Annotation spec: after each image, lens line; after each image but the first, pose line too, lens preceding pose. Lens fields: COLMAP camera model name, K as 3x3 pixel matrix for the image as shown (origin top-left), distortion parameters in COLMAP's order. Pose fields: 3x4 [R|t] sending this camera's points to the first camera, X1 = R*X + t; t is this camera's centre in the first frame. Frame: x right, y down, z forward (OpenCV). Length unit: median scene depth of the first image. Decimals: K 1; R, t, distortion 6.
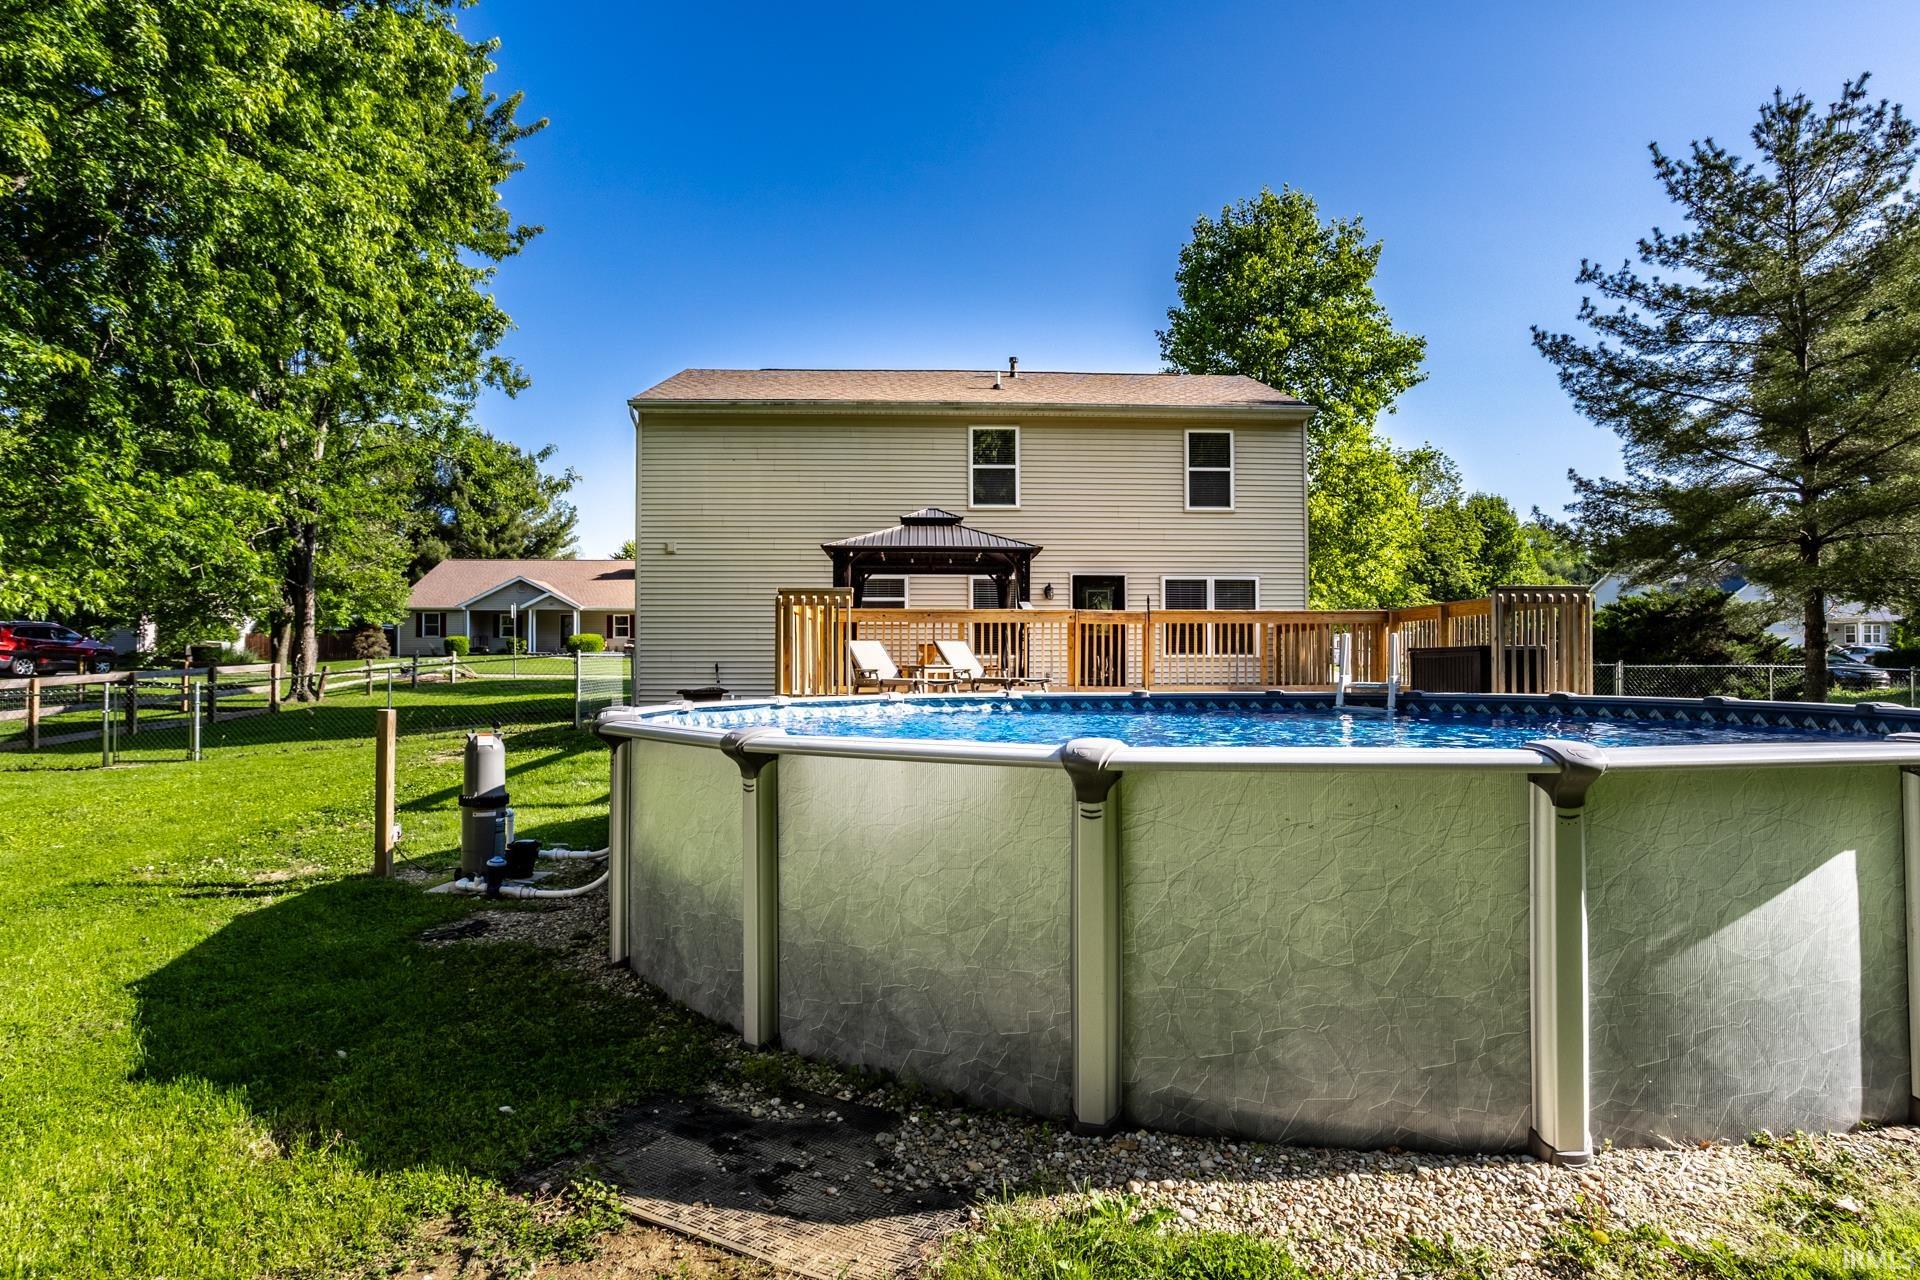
lens RADIAL K [[1060.0, 0, 960.0], [0, 1060.0, 640.0], [0, 0, 1]] dist [-0.044851, 0.022726]
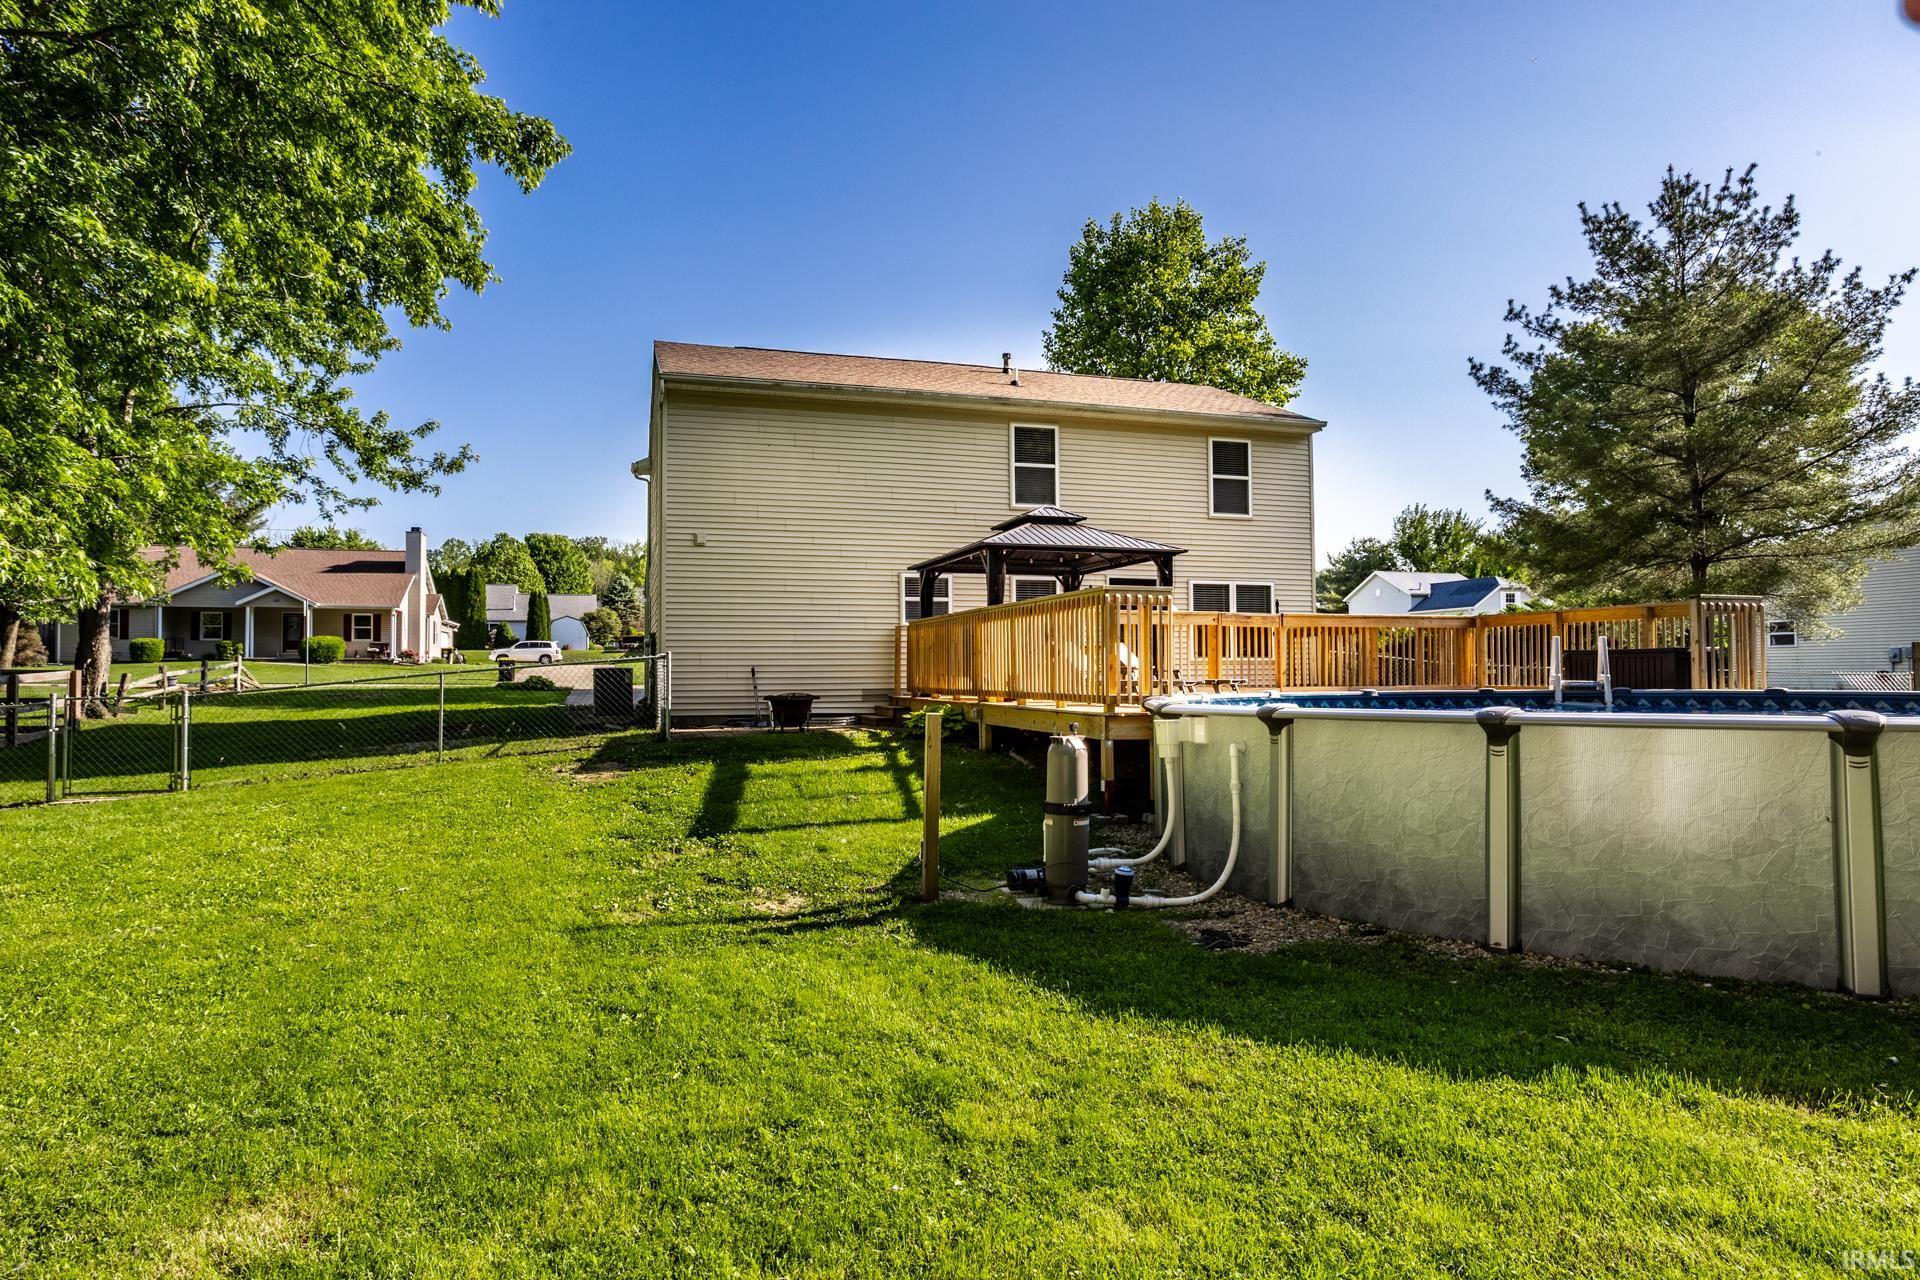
lens RADIAL K [[1123.7, 0, 927.2], [0, 1123.7, 630.5], [0, 0, 1]] dist [-0.038181, 0.027062]
pose [[0.967373, 0.006282, 0.253277, -0.314495], [-0.002754, 0.999894, -0.014282, 0.003681], [-0.253340, 0.013119, 0.967288, 0.023622]]
